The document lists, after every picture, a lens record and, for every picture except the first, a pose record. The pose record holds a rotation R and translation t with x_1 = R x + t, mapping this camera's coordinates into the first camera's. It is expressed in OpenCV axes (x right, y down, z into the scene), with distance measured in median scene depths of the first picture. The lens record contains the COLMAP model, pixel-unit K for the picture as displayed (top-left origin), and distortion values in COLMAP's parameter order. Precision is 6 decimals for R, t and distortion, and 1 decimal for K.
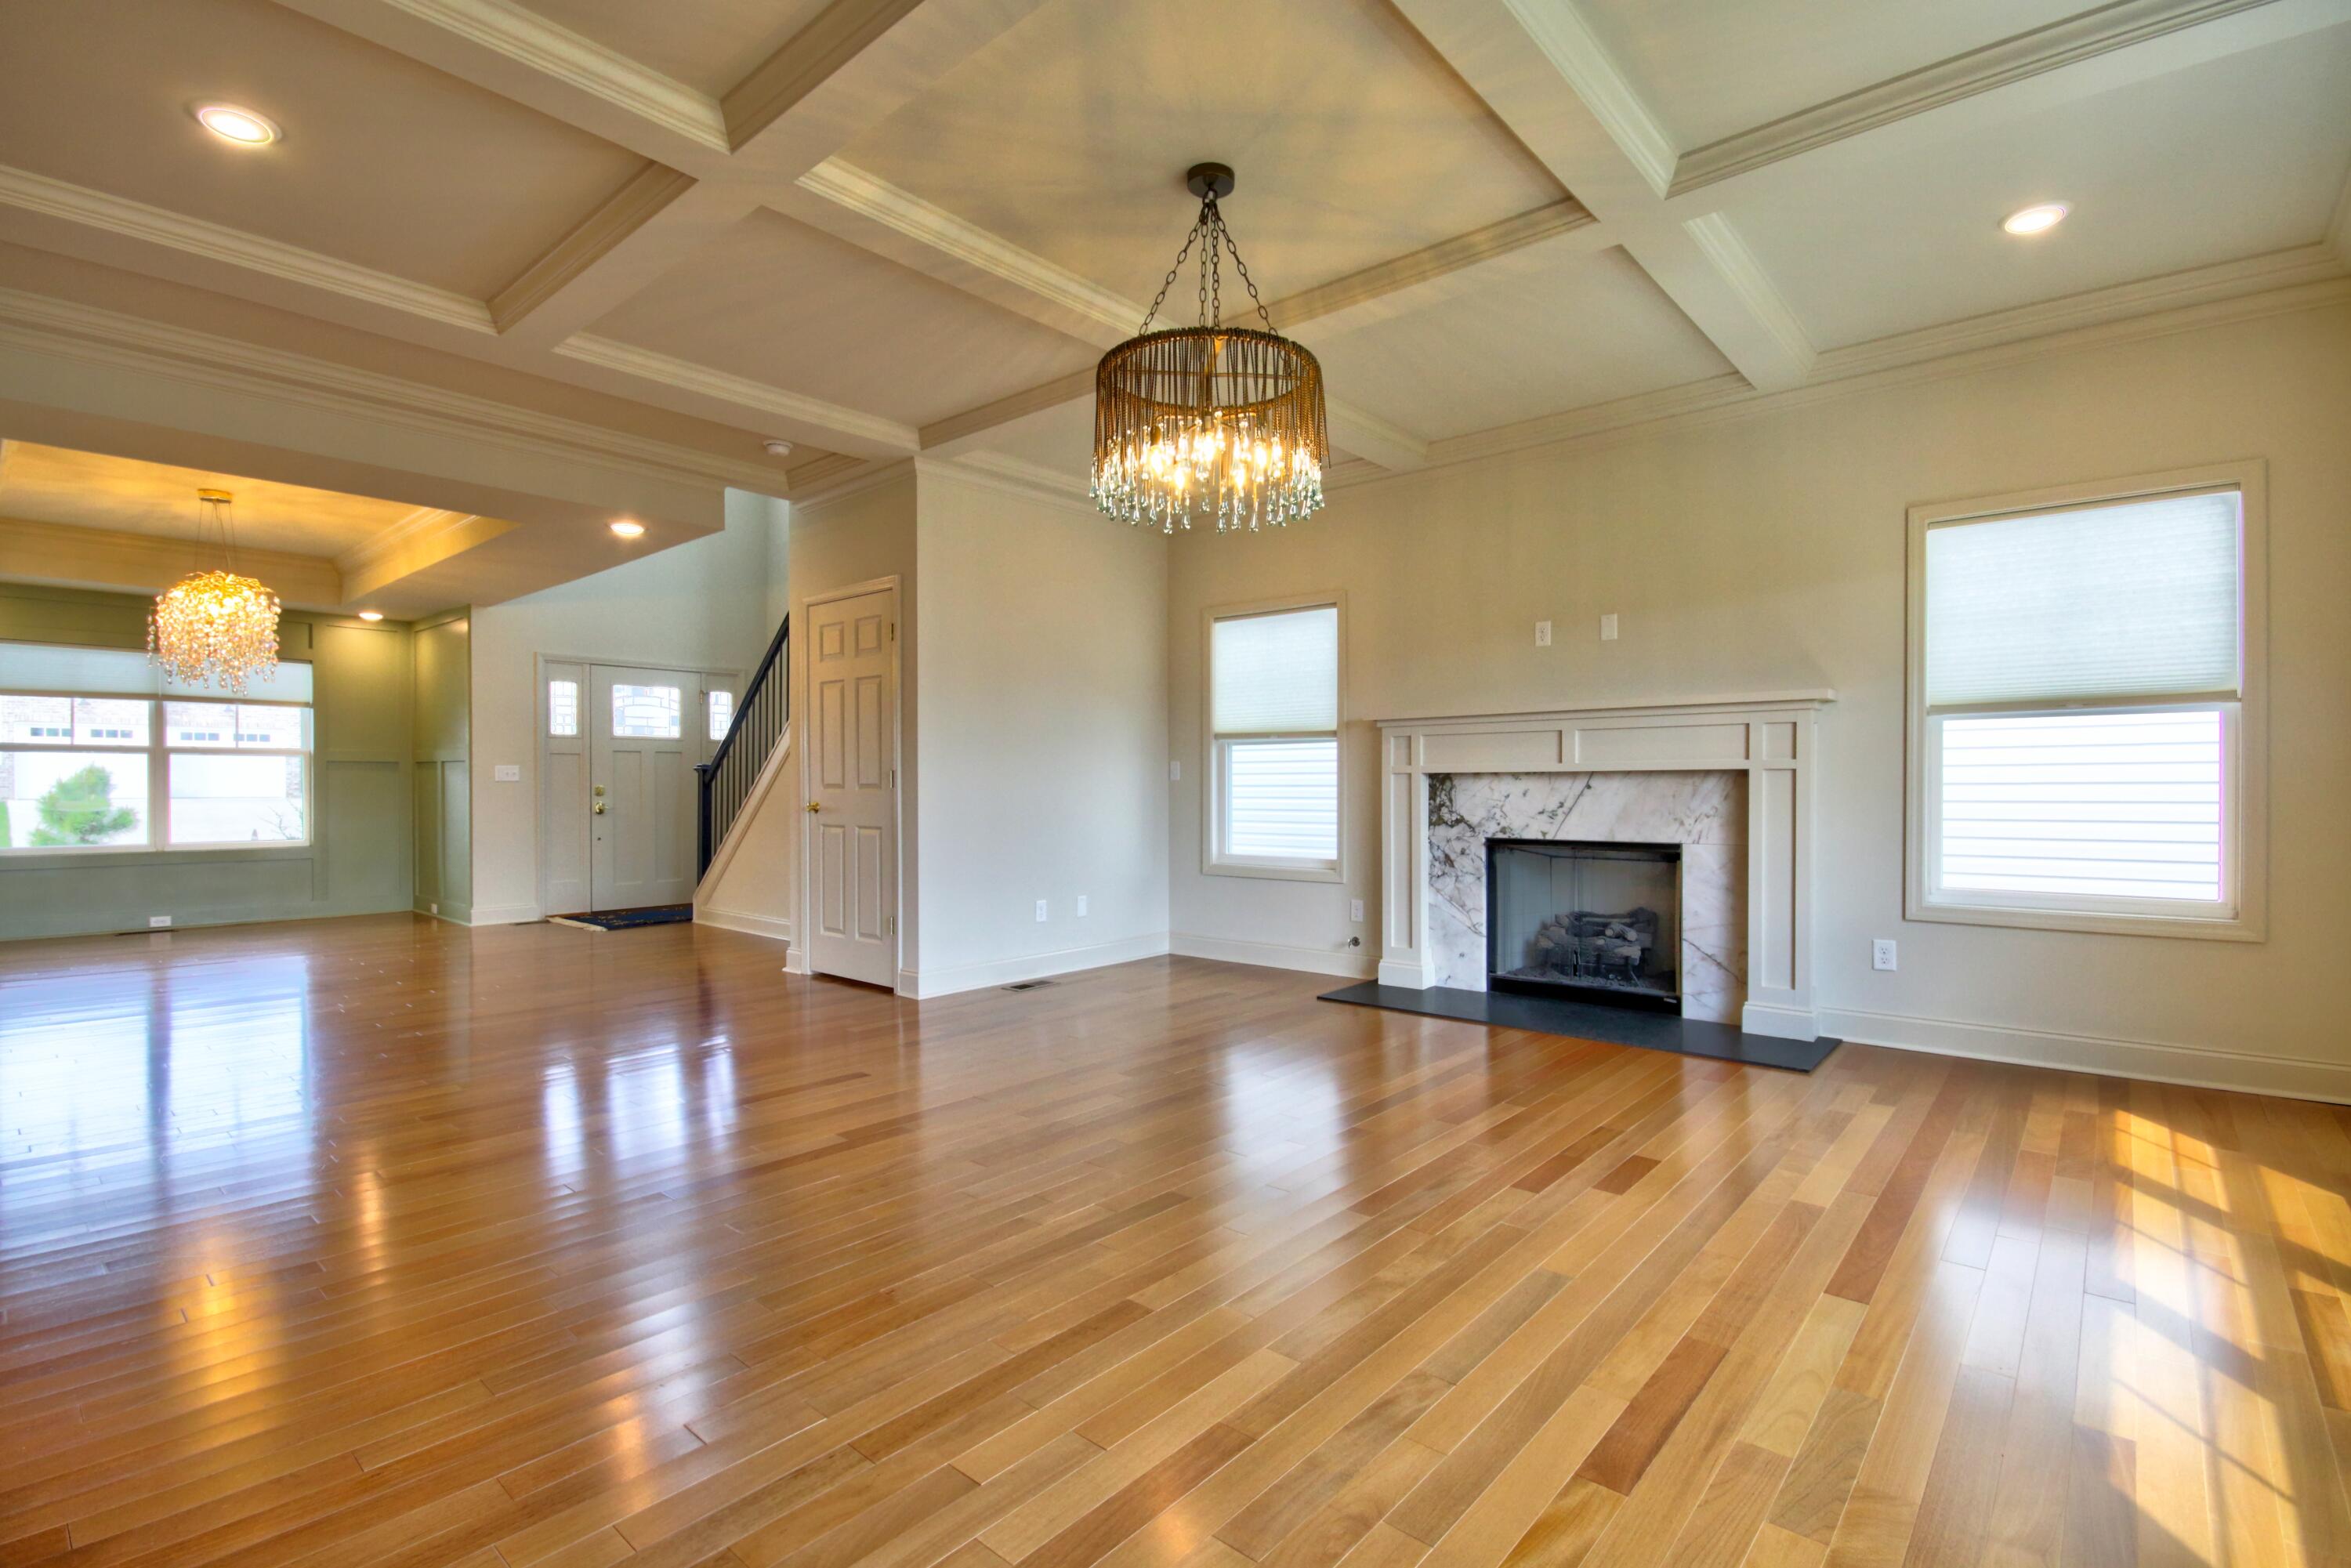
lens RADIAL K [[1083.1, 0, 1167.7], [0, 1083.1, 788.6], [0, 0, 1]] dist [0.002415, -0.007455]
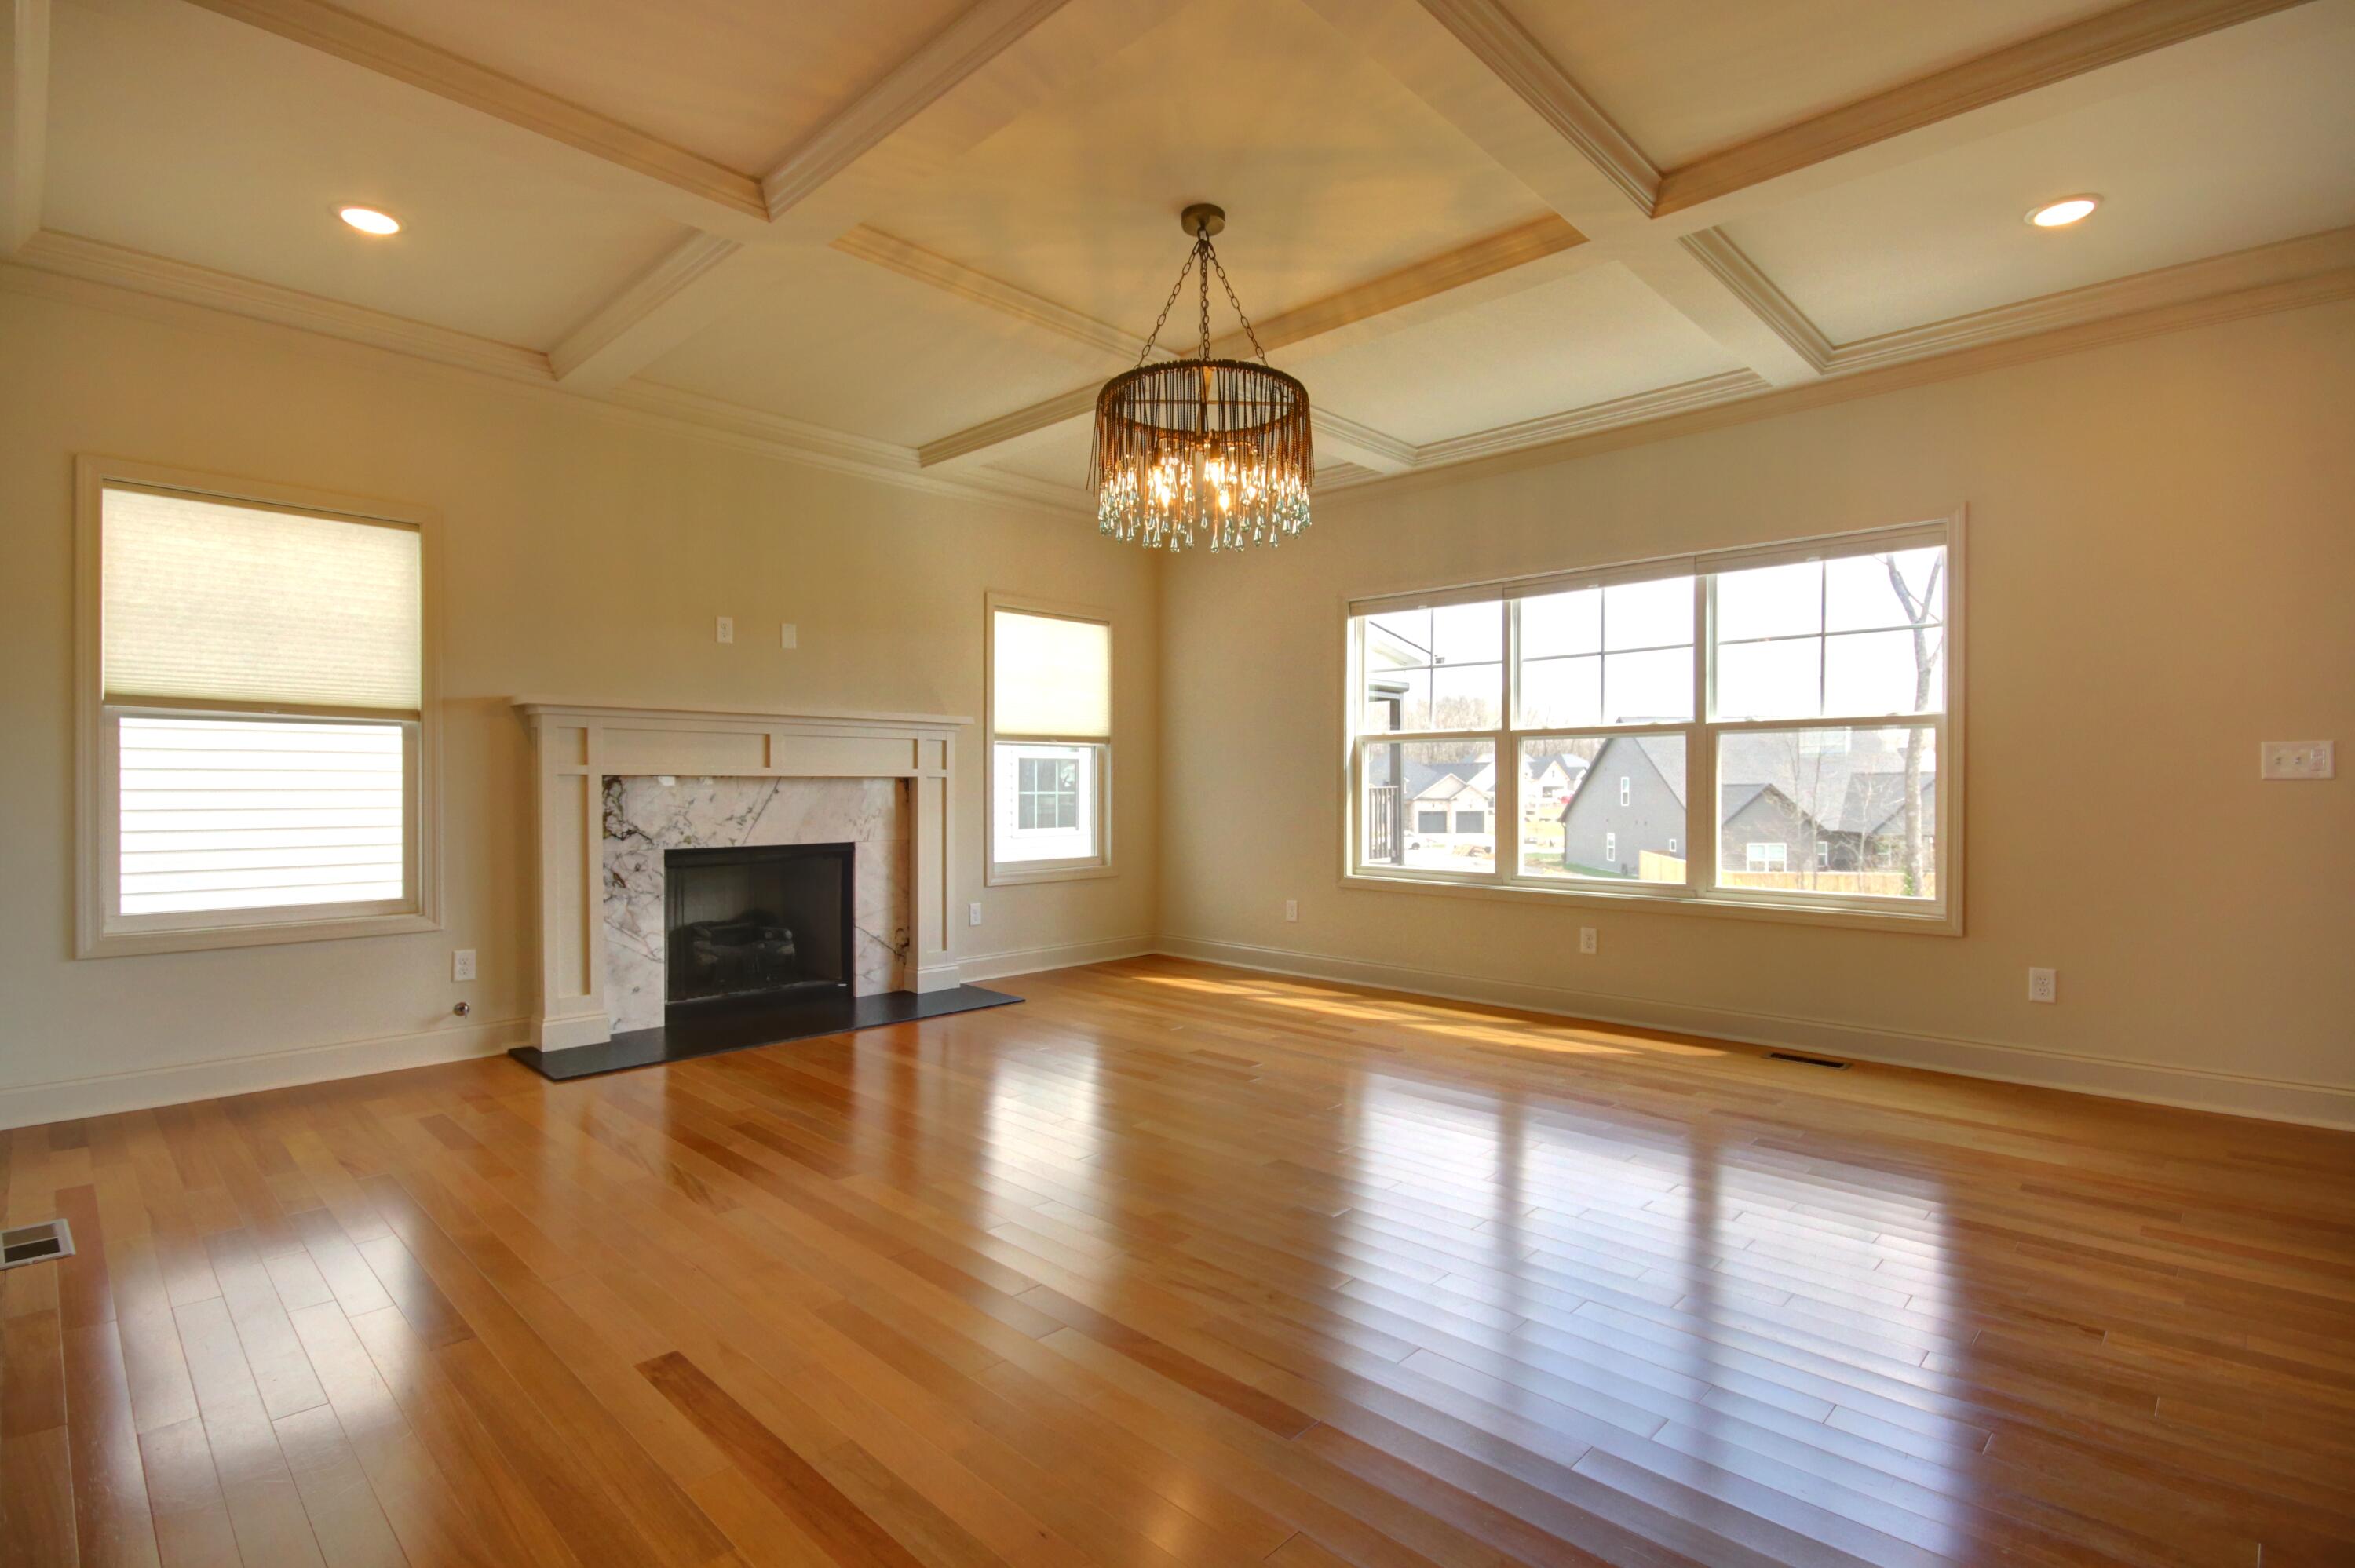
lens RADIAL K [[1142.2, 0, 1177.5], [0, 1142.2, 784.0], [0, 0, 1]] dist [0.002264, -0.000236]
pose [[0.056744, 0.006468, 0.998368, -0.622213], [0.003804, 0.999970, -0.006695, -0.000148], [-0.998382, 0.004178, 0.056718, 0.544686]]
